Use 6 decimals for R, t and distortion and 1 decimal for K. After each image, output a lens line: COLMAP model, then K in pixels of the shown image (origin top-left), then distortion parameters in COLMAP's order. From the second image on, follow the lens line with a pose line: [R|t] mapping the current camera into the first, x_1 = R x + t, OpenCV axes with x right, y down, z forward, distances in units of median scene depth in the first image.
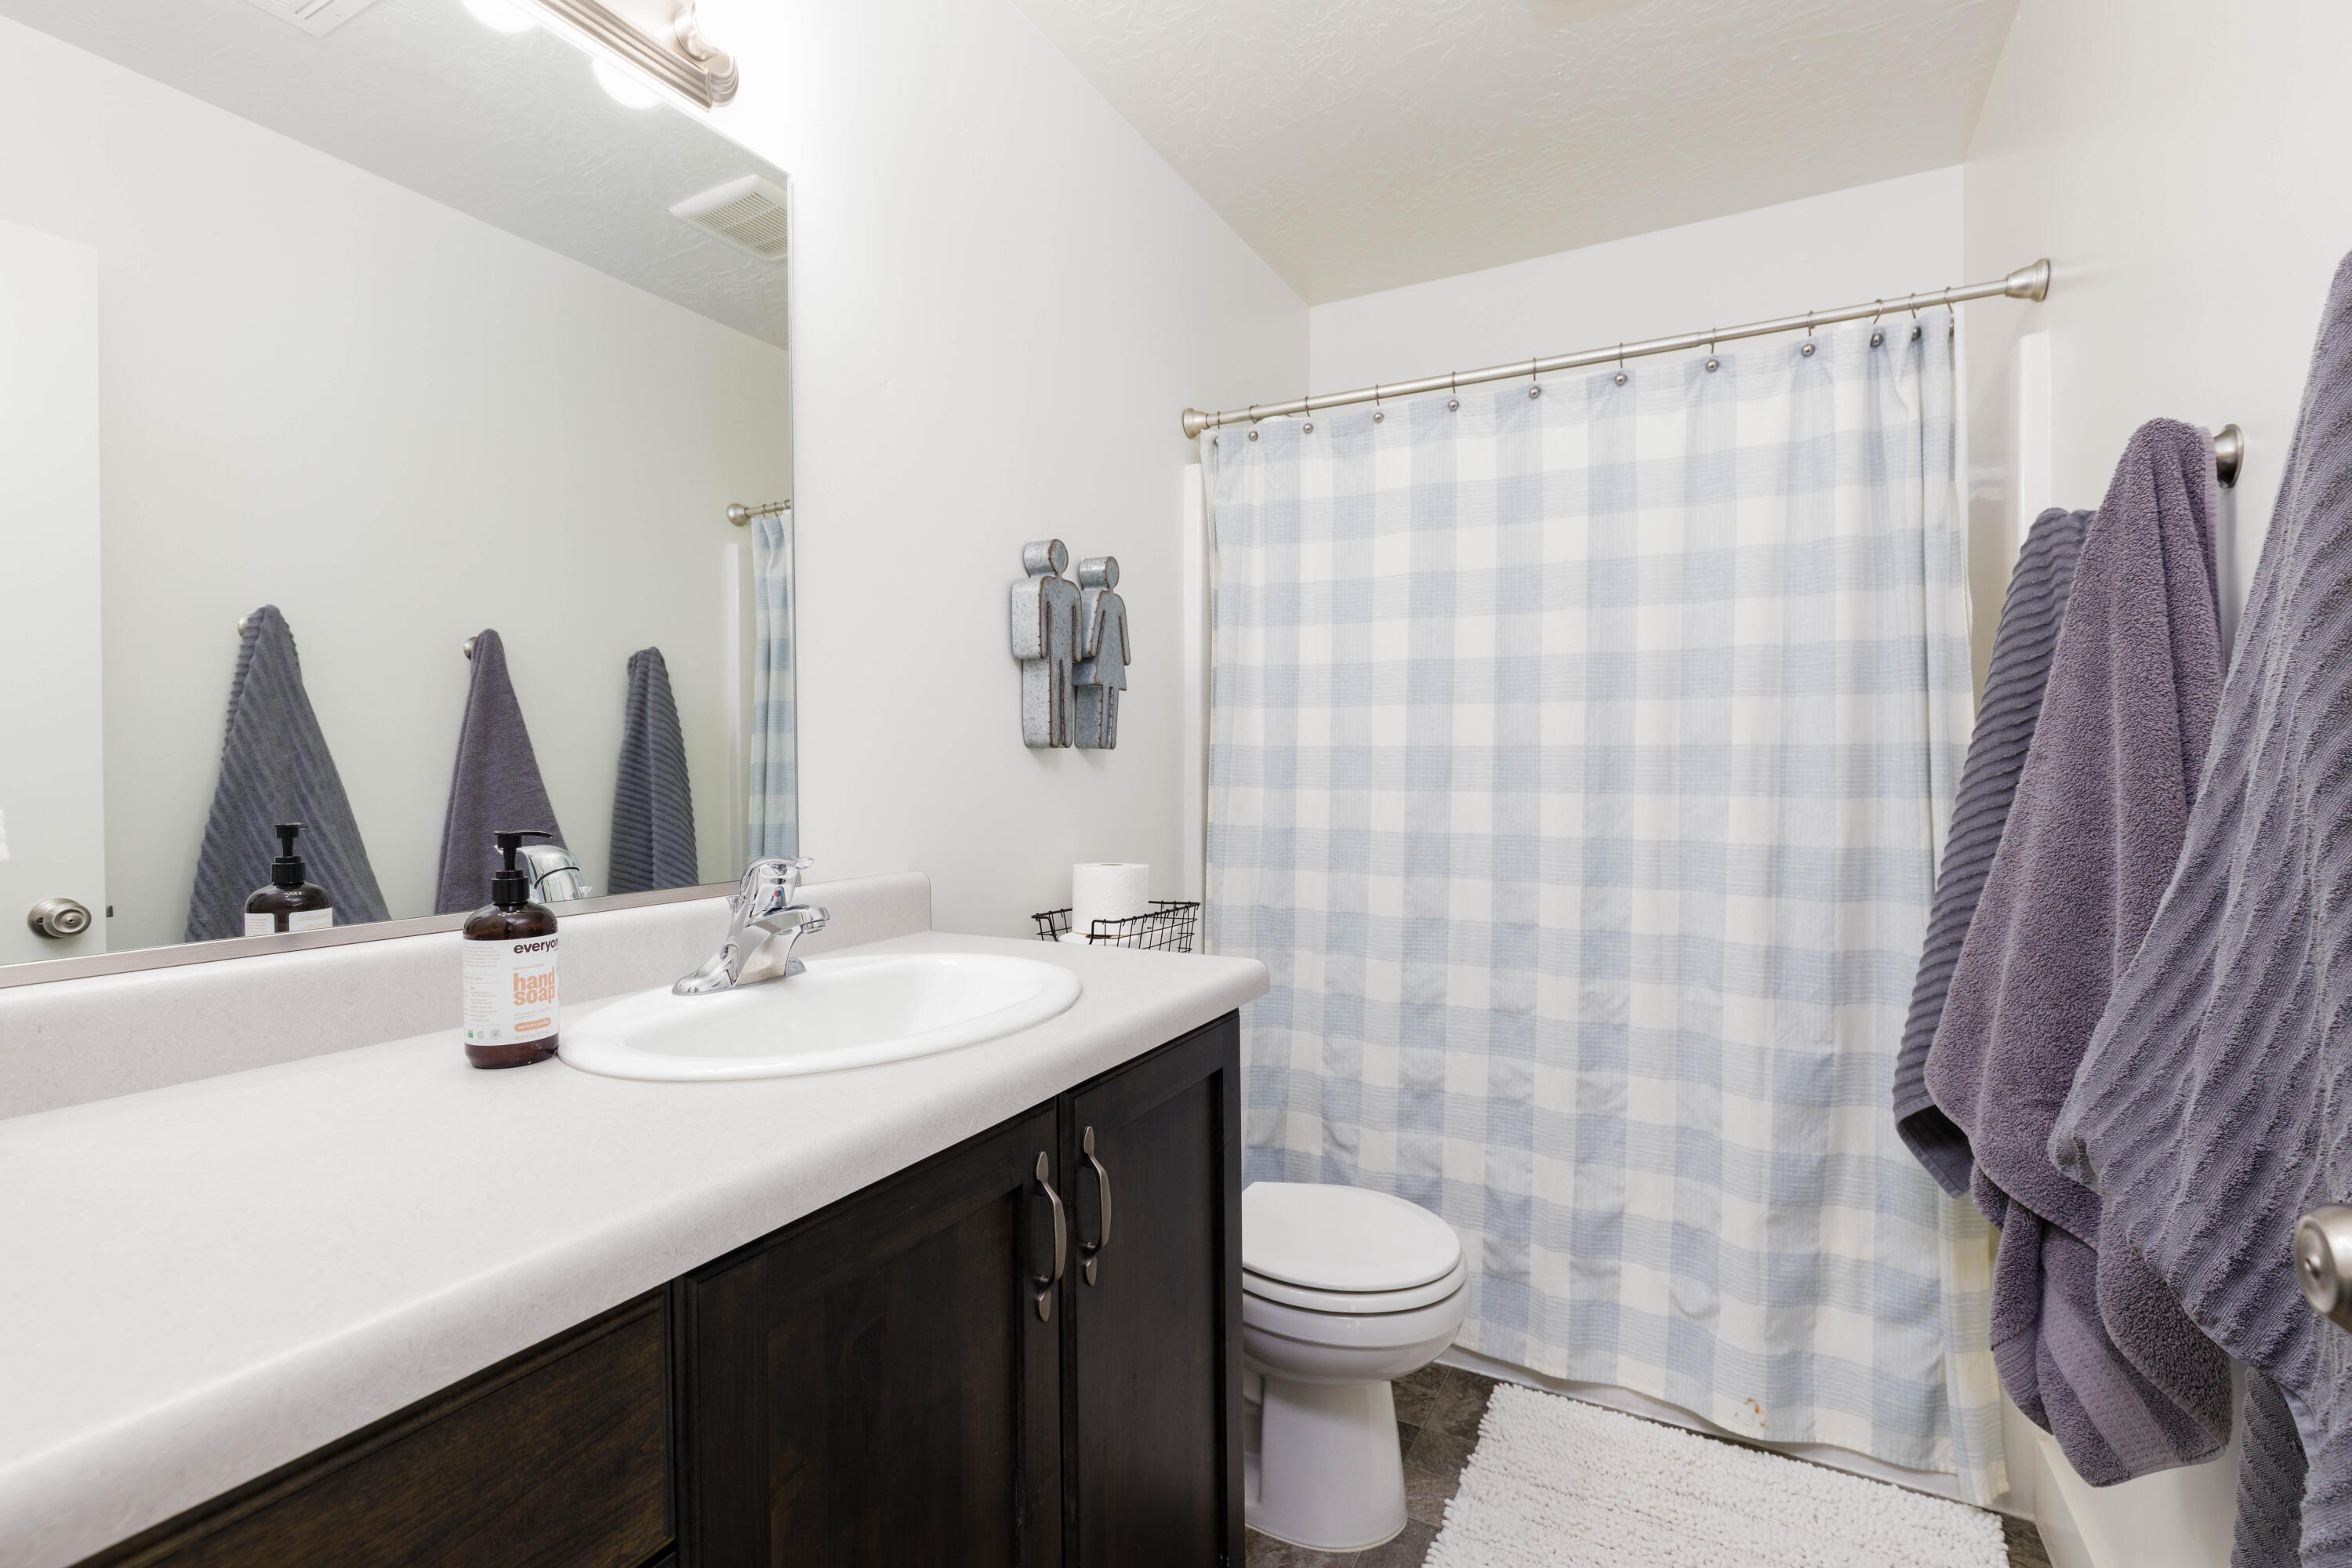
lens RADIAL K [[1076.1, 0, 1181.6], [0, 1076.1, 782.0], [0, 0, 1]] dist [-0.002402, -0.000213]
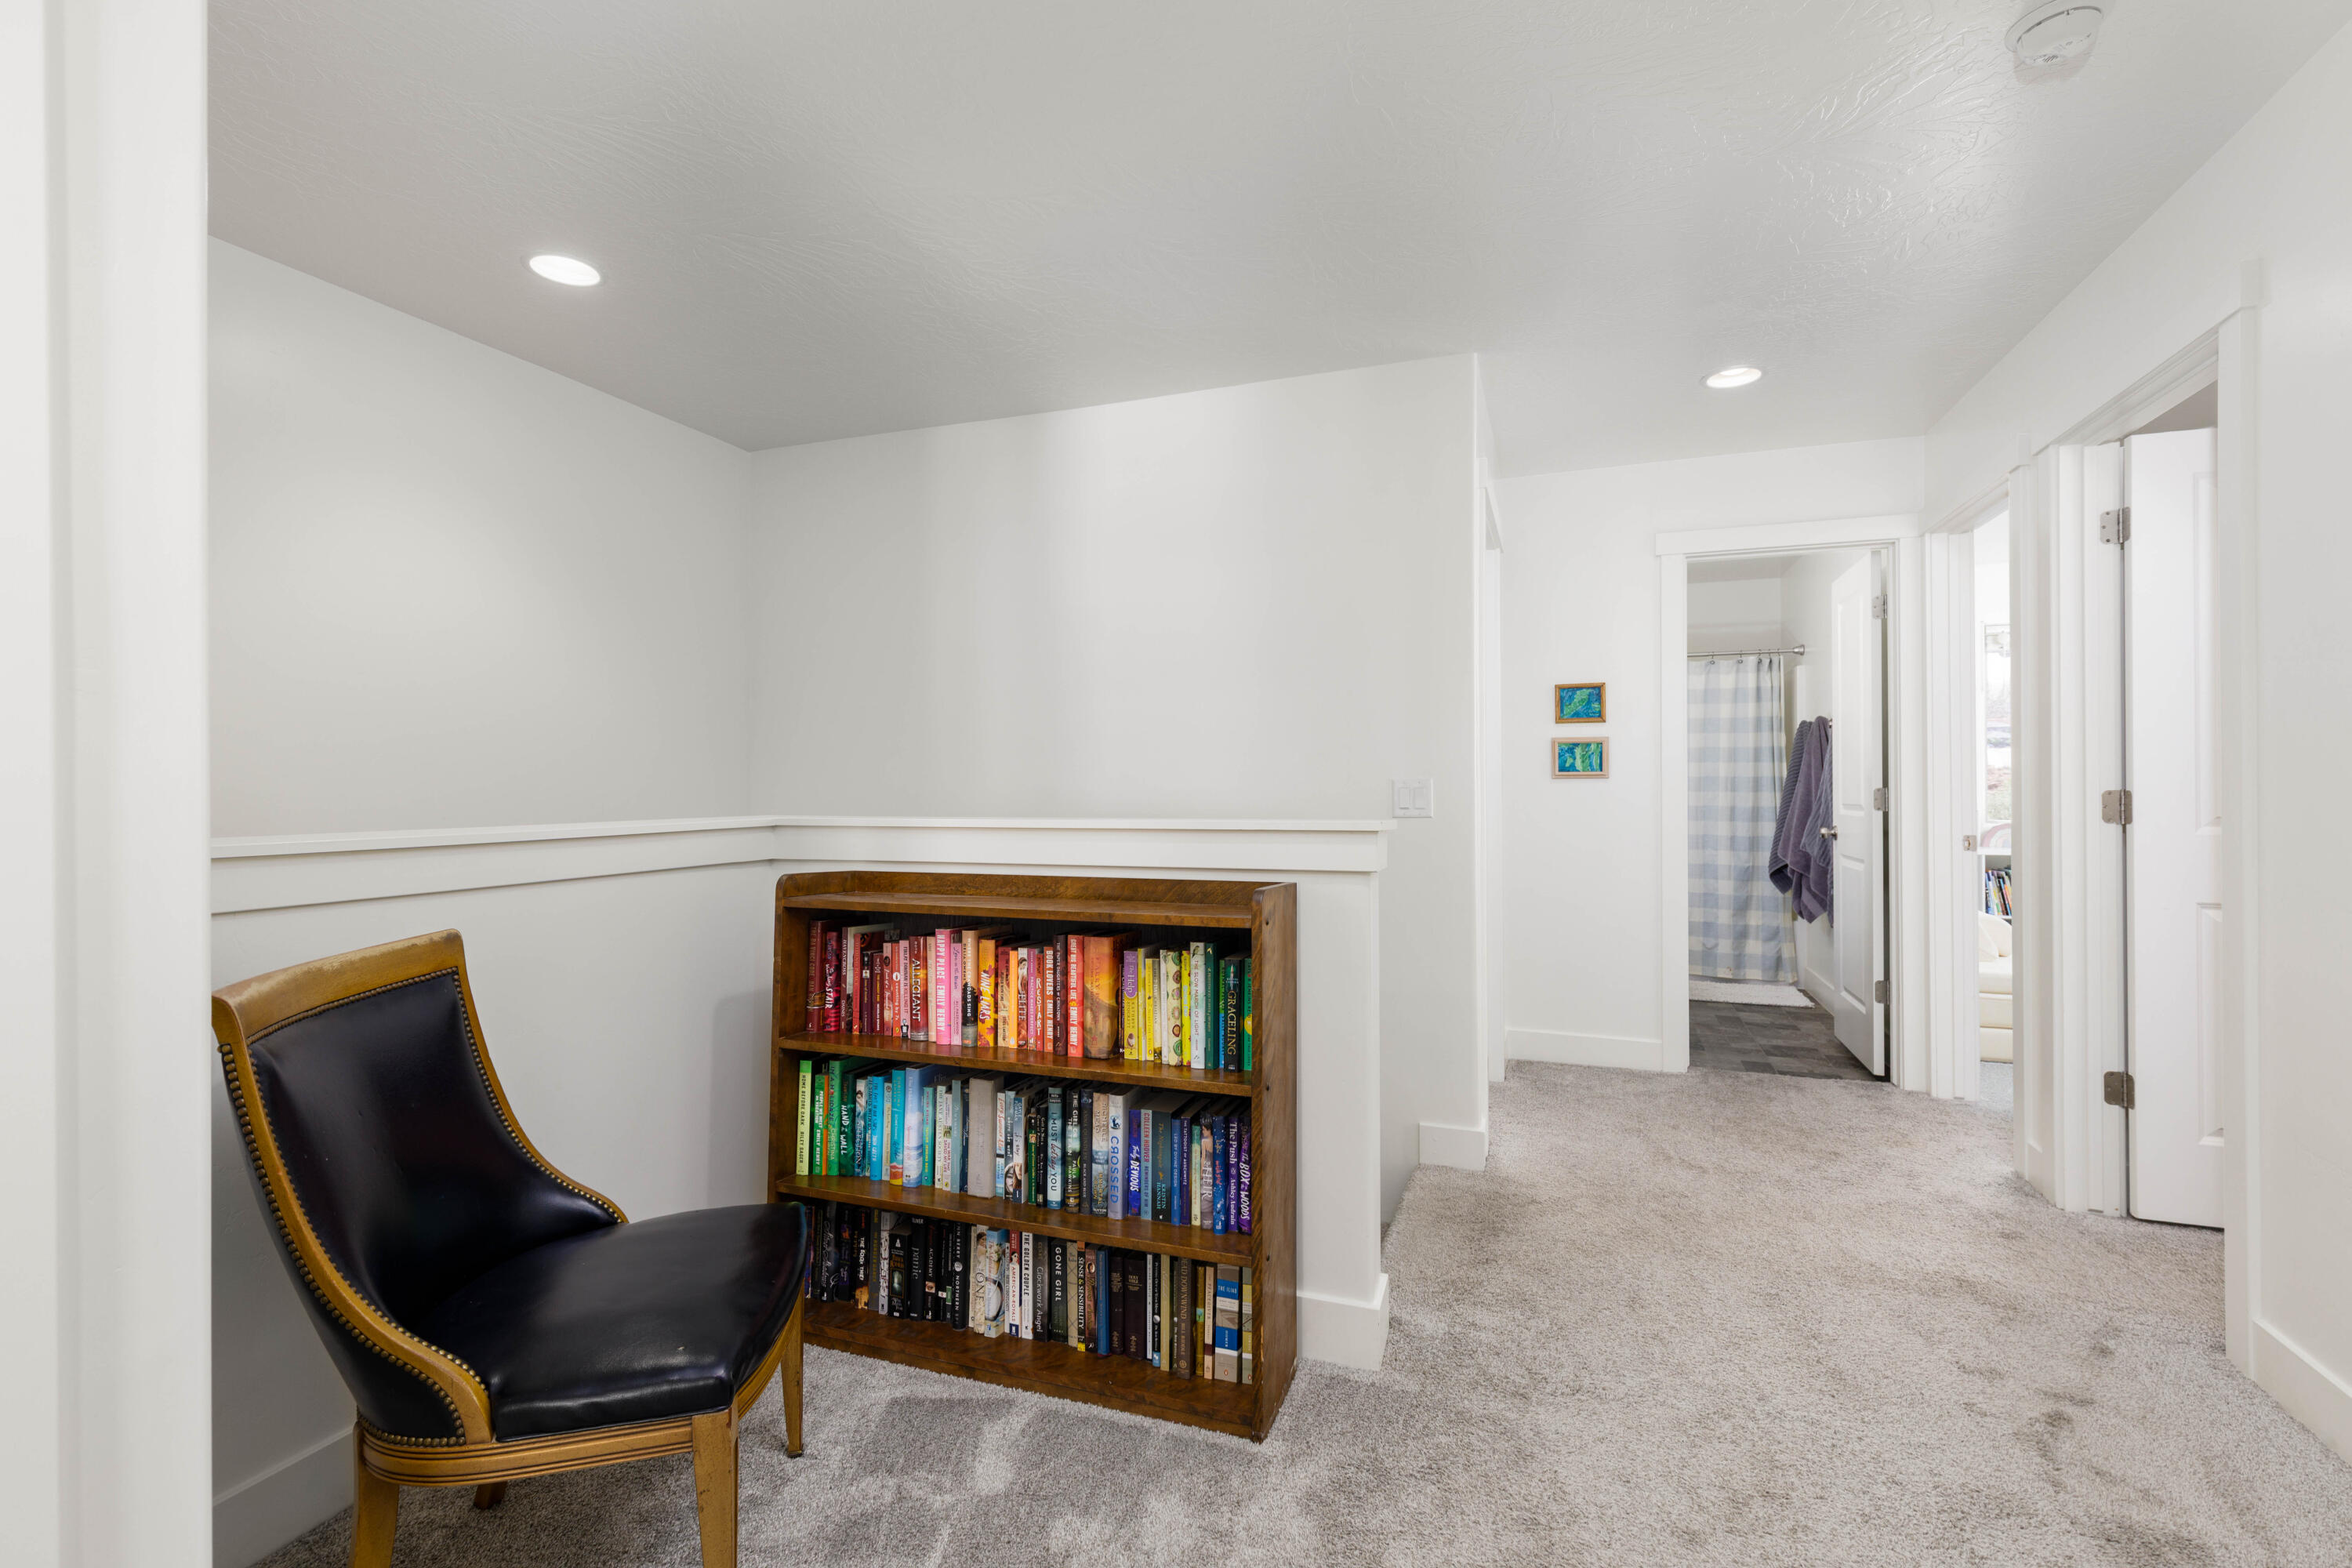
lens RADIAL K [[1076.1, 0, 1167.8], [0, 1076.1, 773.4], [0, 0, 1]] dist [-0.002402, -0.000213]
pose [[0.992798, 0.002158, 0.119778, -1.666934], [0.000117, 0.999820, -0.018988, 0.019560], [-0.119797, 0.018865, 0.992619, -2.215462]]
